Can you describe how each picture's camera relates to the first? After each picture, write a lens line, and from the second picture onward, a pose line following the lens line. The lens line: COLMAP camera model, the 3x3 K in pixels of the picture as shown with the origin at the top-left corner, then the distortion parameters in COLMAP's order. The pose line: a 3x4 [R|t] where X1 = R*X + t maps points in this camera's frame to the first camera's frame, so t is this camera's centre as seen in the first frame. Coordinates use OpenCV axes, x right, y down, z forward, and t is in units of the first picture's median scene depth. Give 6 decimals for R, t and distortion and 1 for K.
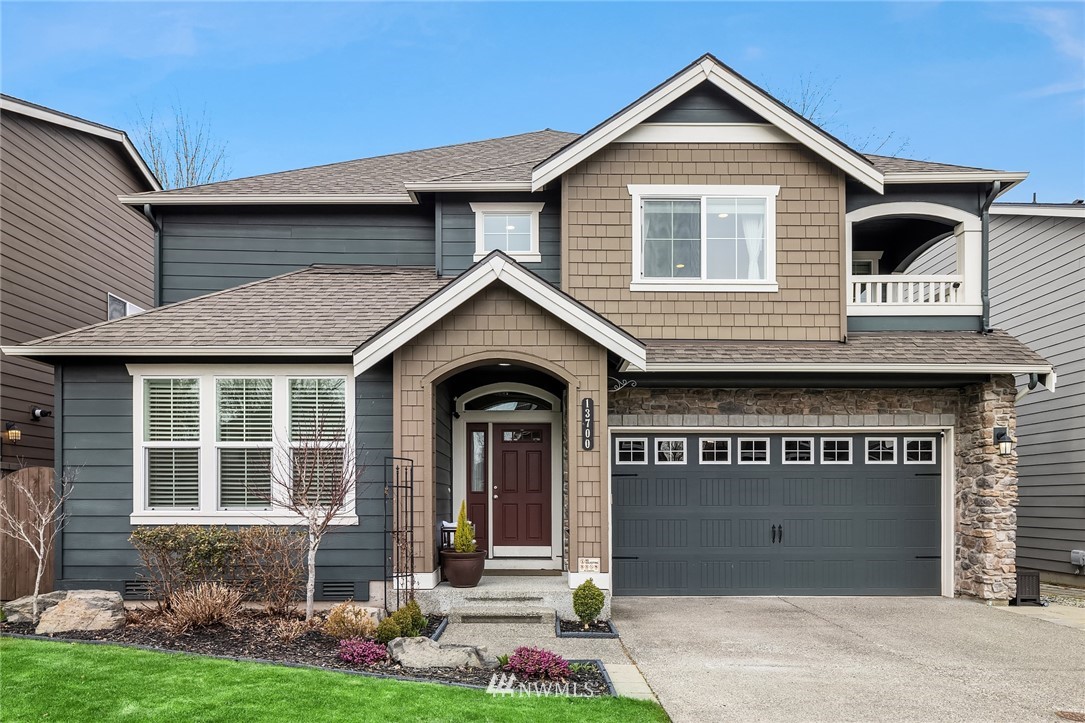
lens RADIAL K [[733.4, 0, 541.2], [0, 733.4, 335.2], [0, 0, 1]] dist [-0.002520, 0.000660]
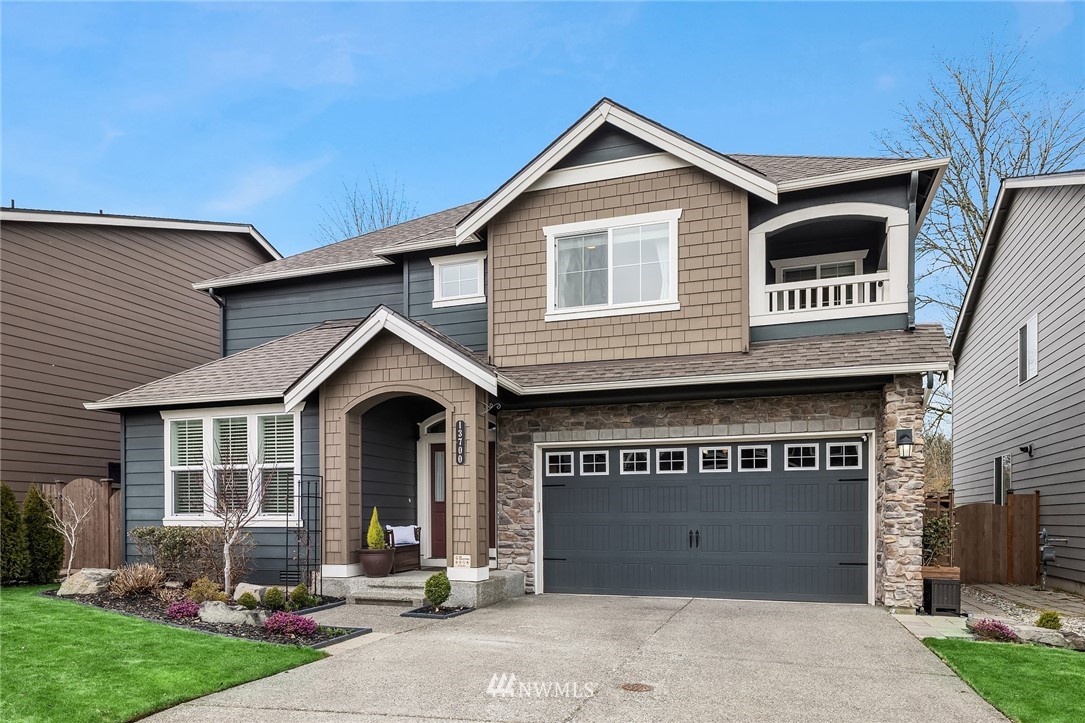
lens RADIAL K [[727.4, 0, 541.3], [0, 727.4, 346.9], [0, 0, 1]] dist [-0.002497, -0.000367]
pose [[0.942692, -0.078638, -0.324266, 0.472993], [0.075712, 0.996895, -0.021652, 0.001917], [0.324962, -0.004140, 0.945718, -0.057909]]
